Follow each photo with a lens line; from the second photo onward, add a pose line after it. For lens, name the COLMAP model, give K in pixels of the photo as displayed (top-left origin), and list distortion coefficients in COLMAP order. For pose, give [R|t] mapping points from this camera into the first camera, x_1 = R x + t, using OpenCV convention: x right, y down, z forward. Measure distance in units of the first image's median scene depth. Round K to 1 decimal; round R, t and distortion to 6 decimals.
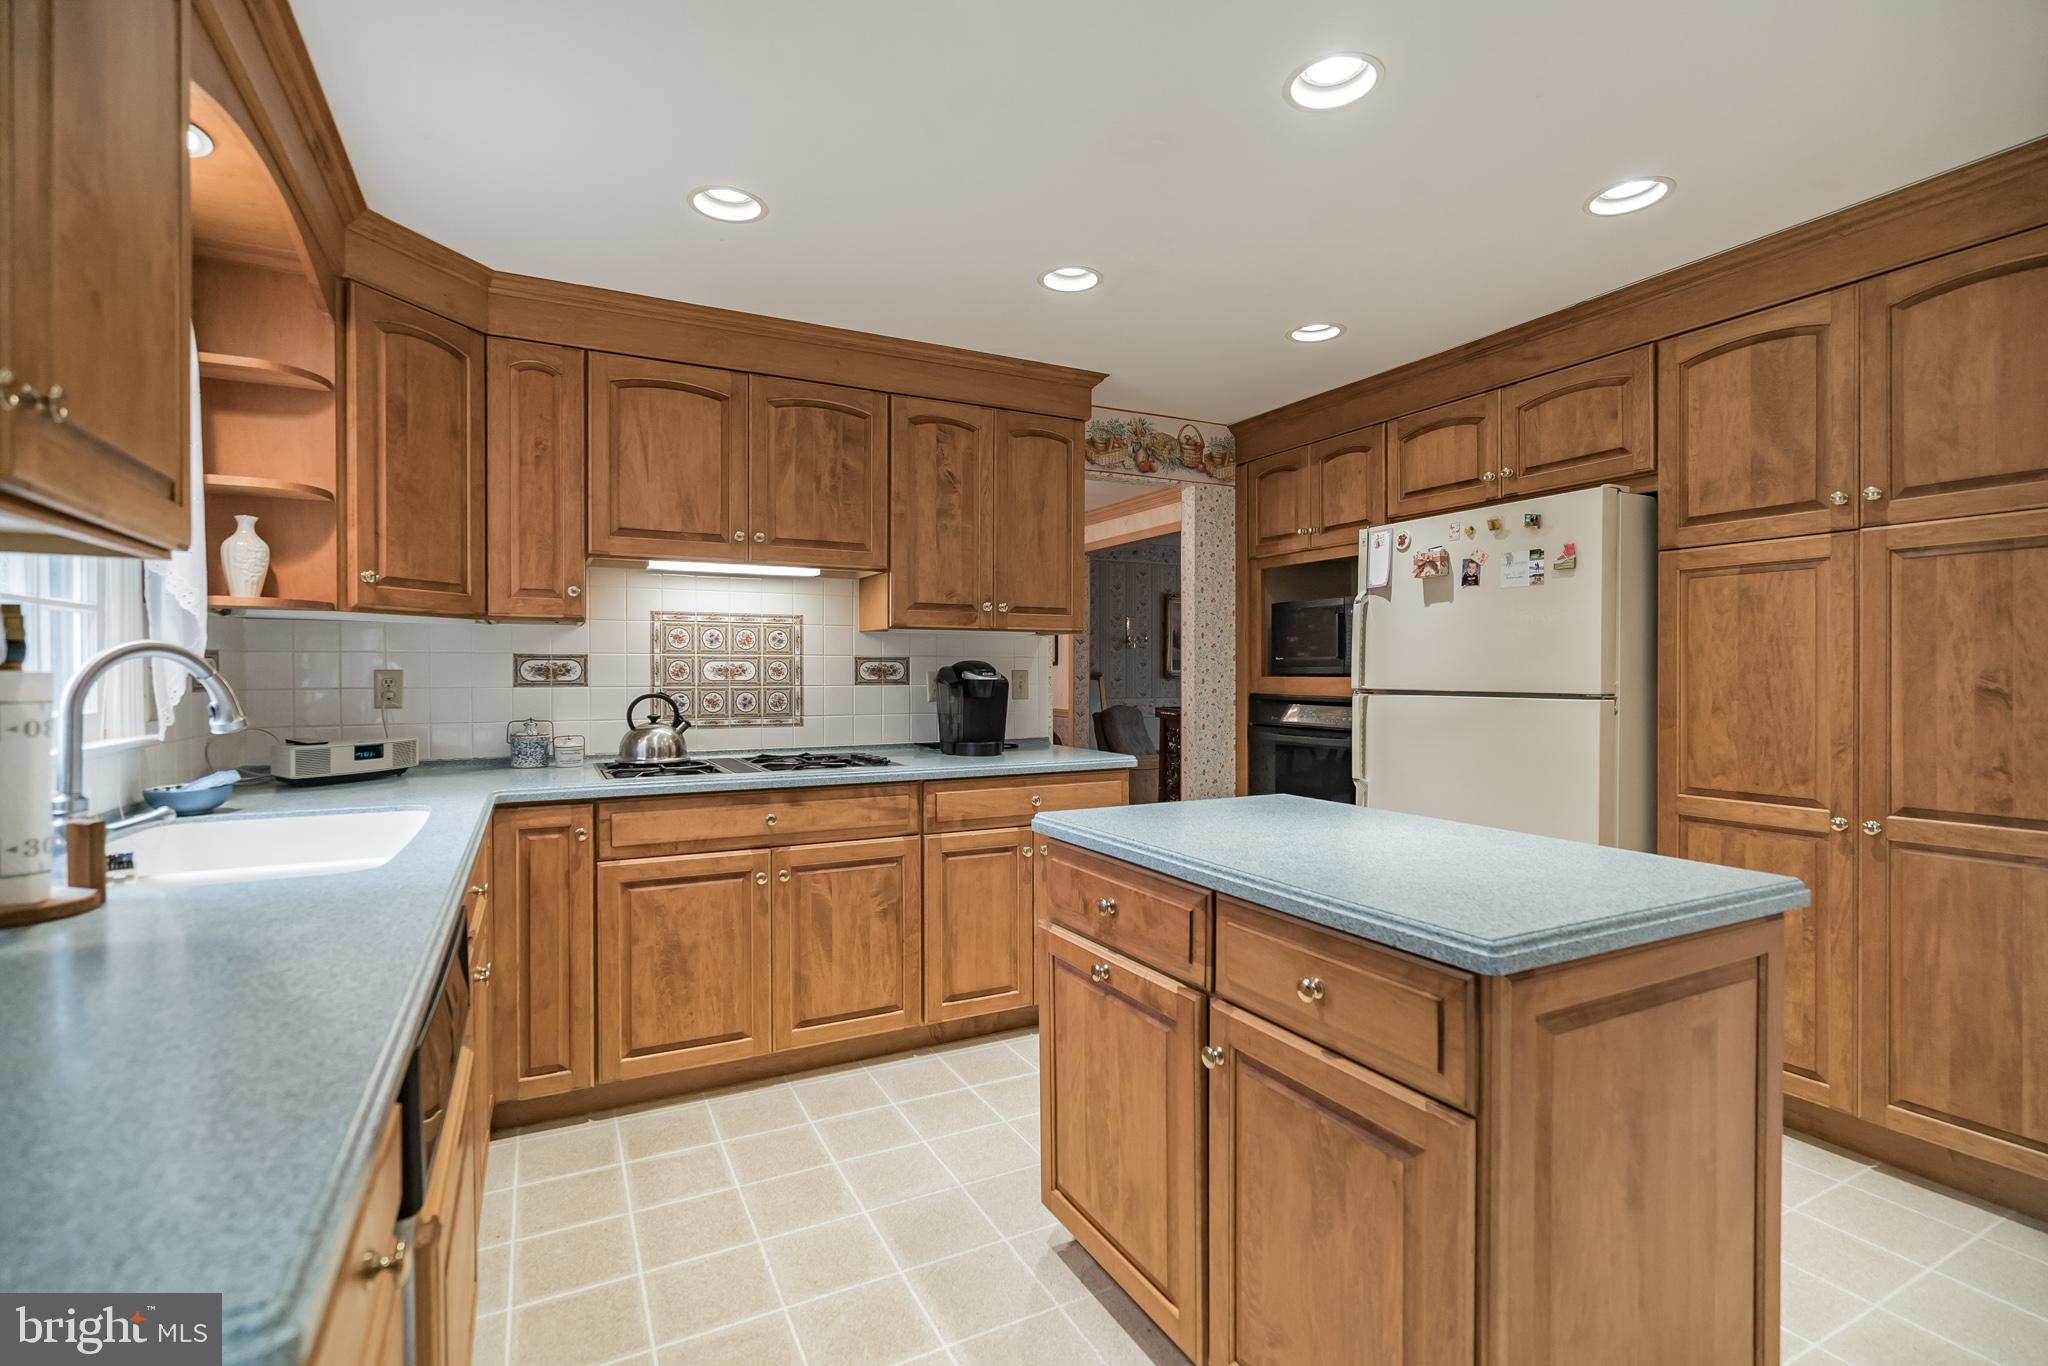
lens RADIAL K [[932.7, 0, 1021.9], [0, 932.7, 682.5], [0, 0, 1]] dist [-0.003910, -0.000120]
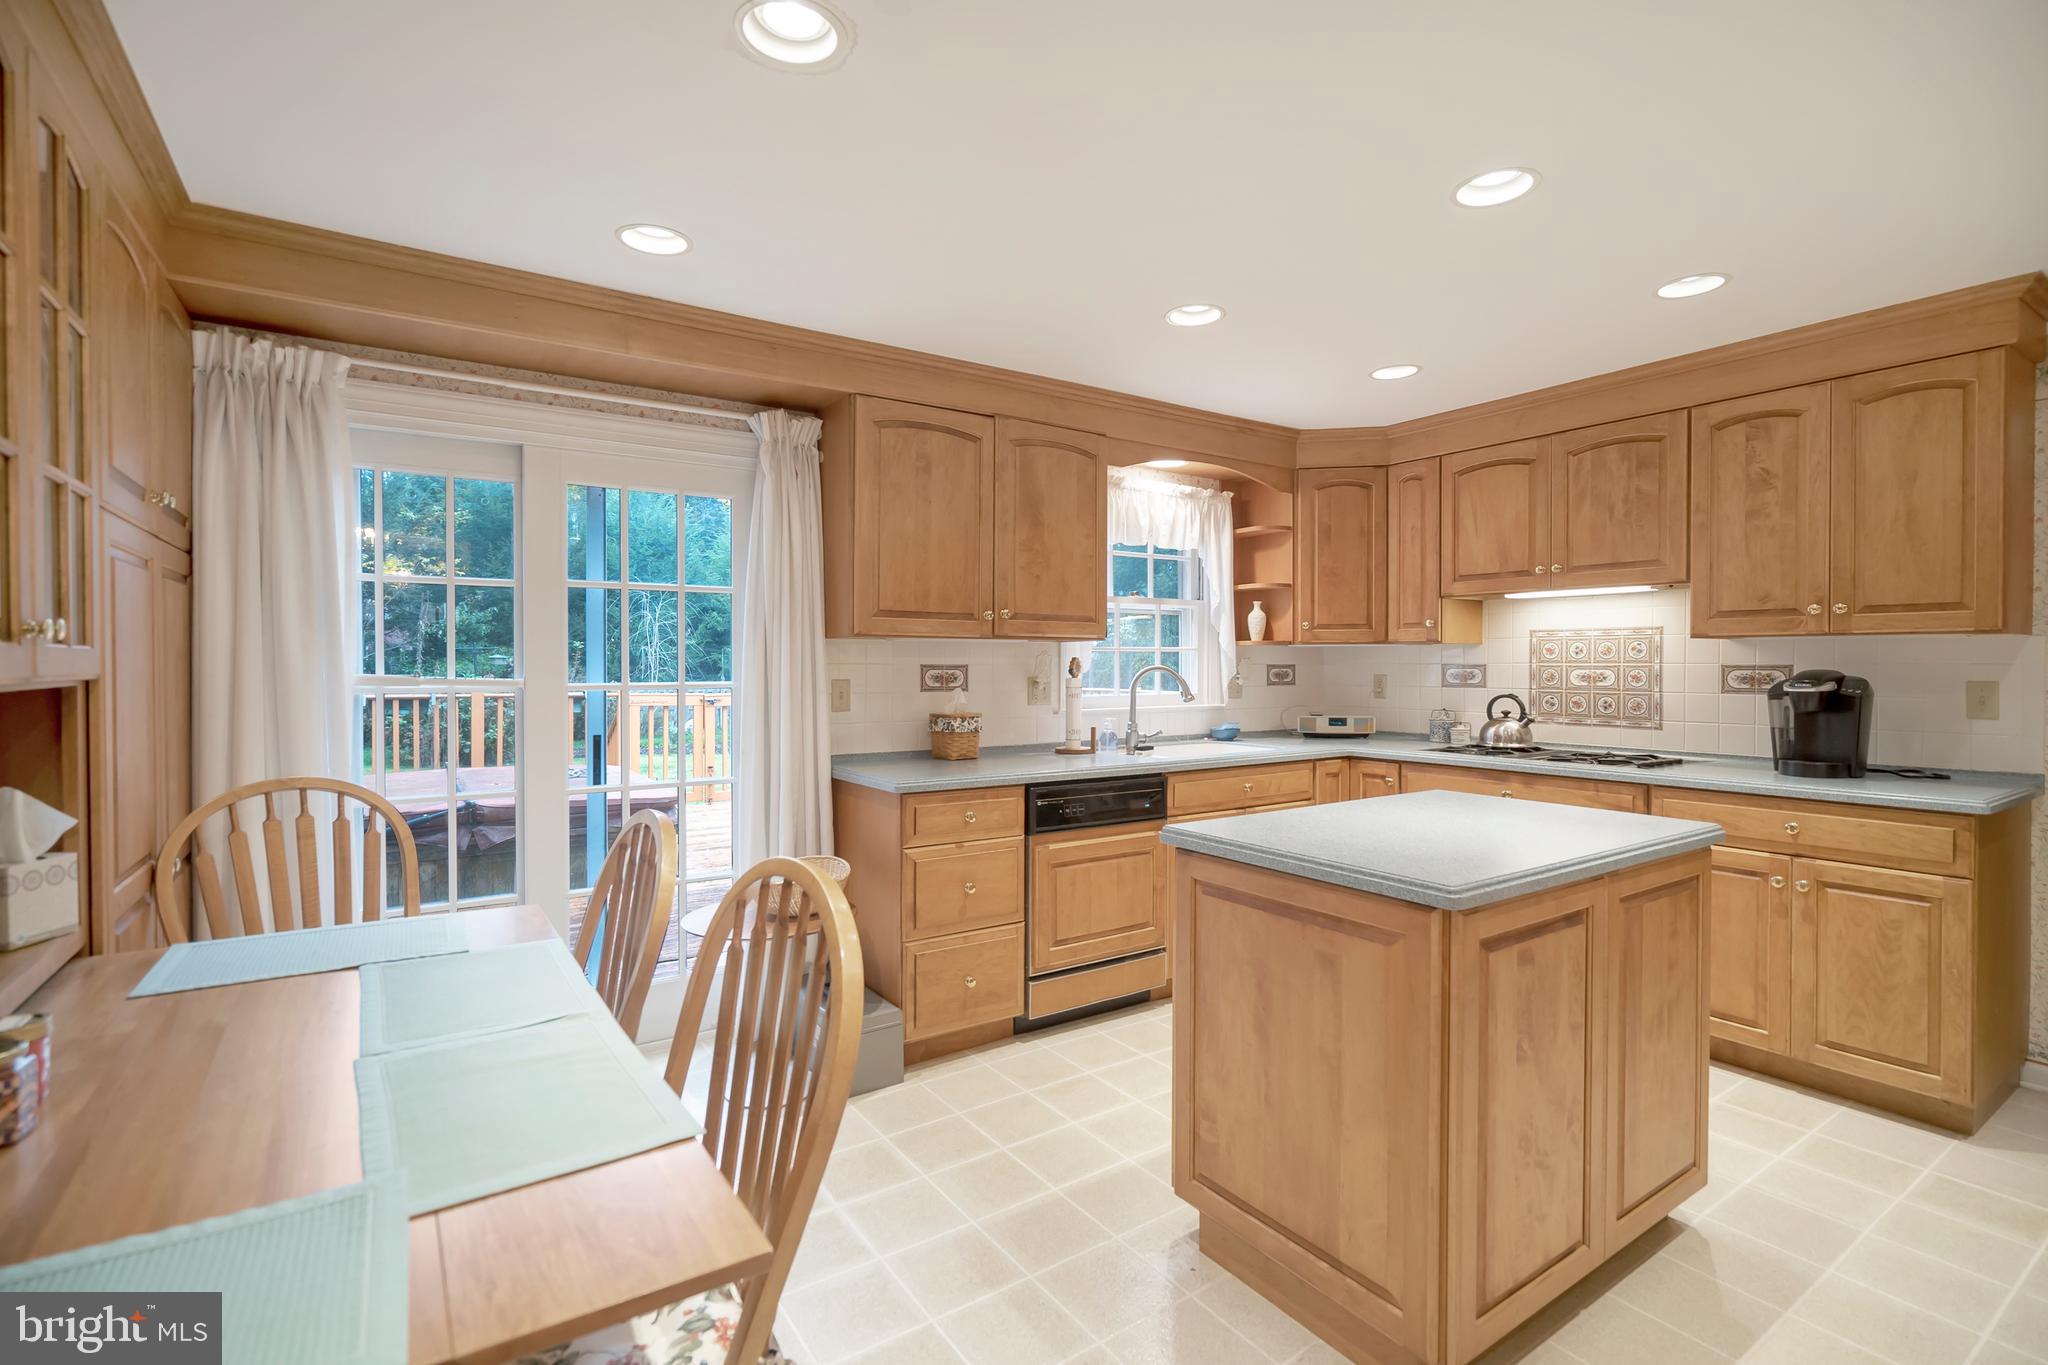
lens RADIAL K [[932.7, 0, 1008.8], [0, 932.7, 680.1], [0, 0, 1]] dist [-0.003910, -0.000120]
pose [[0.110277, 0.015797, -0.993775, 0.820219], [-0.013348, 0.999807, 0.014412, -0.017790], [0.993811, 0.011675, 0.110467, 0.155330]]
